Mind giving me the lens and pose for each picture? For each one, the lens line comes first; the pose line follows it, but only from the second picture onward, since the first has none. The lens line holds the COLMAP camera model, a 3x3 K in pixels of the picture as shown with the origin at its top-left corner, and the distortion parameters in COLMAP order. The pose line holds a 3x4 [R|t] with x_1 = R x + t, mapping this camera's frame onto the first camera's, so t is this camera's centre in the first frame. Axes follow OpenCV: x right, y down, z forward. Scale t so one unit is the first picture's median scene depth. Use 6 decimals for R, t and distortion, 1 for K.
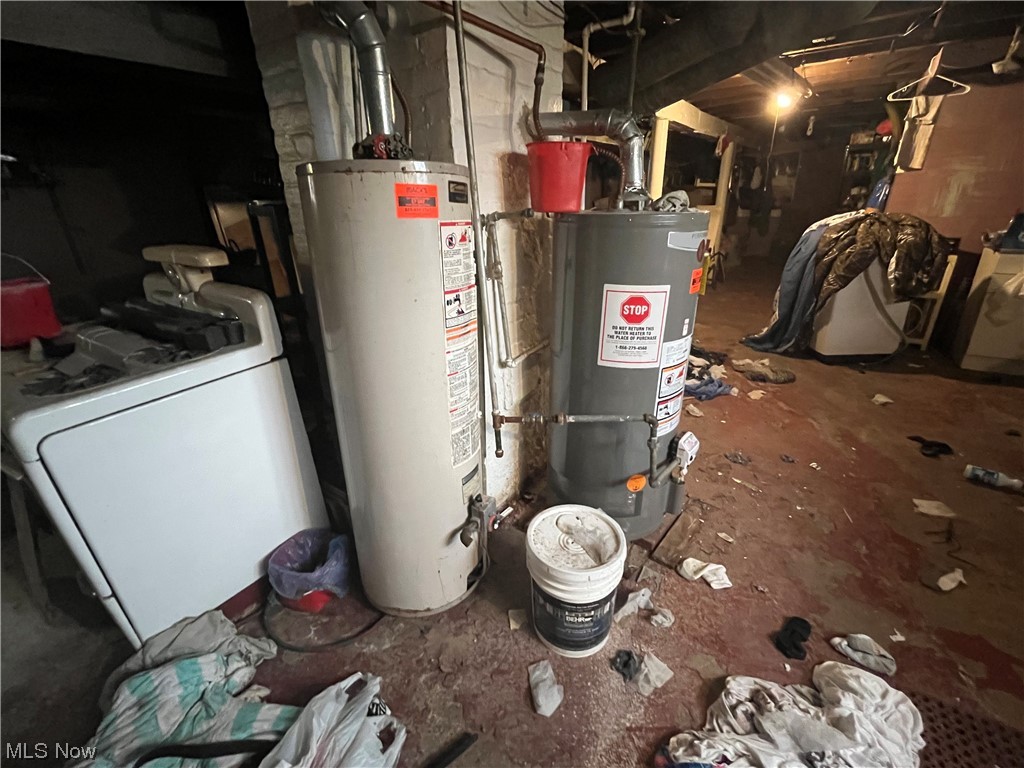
lens RADIAL K [[452.1, 0, 512.0], [0, 452.1, 386.0], [0, 0, 1]] dist [-0.004037, -0.000646]
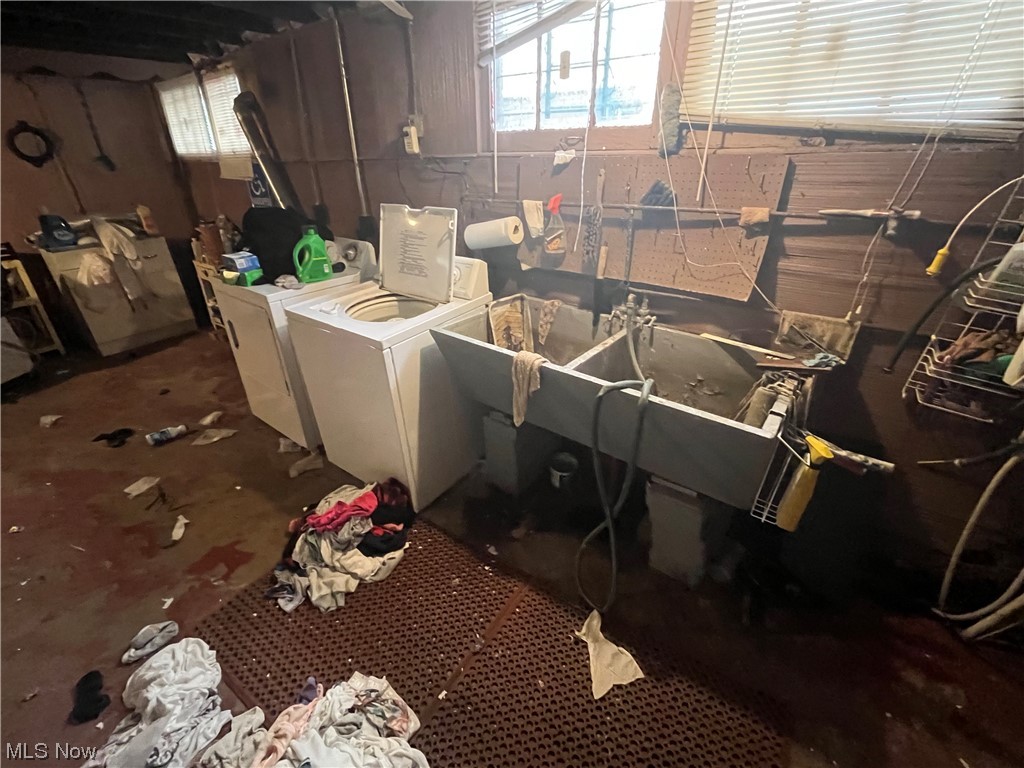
lens RADIAL K [[452.1, 0, 512.4], [0, 452.1, 384.5], [0, 0, 1]] dist [-0.004037, -0.000646]
pose [[0.052058, -0.439433, 0.896766, 0.098995], [0.412953, 0.827084, 0.381316, 0.016850], [-0.909263, 0.350471, 0.224521, -0.227968]]
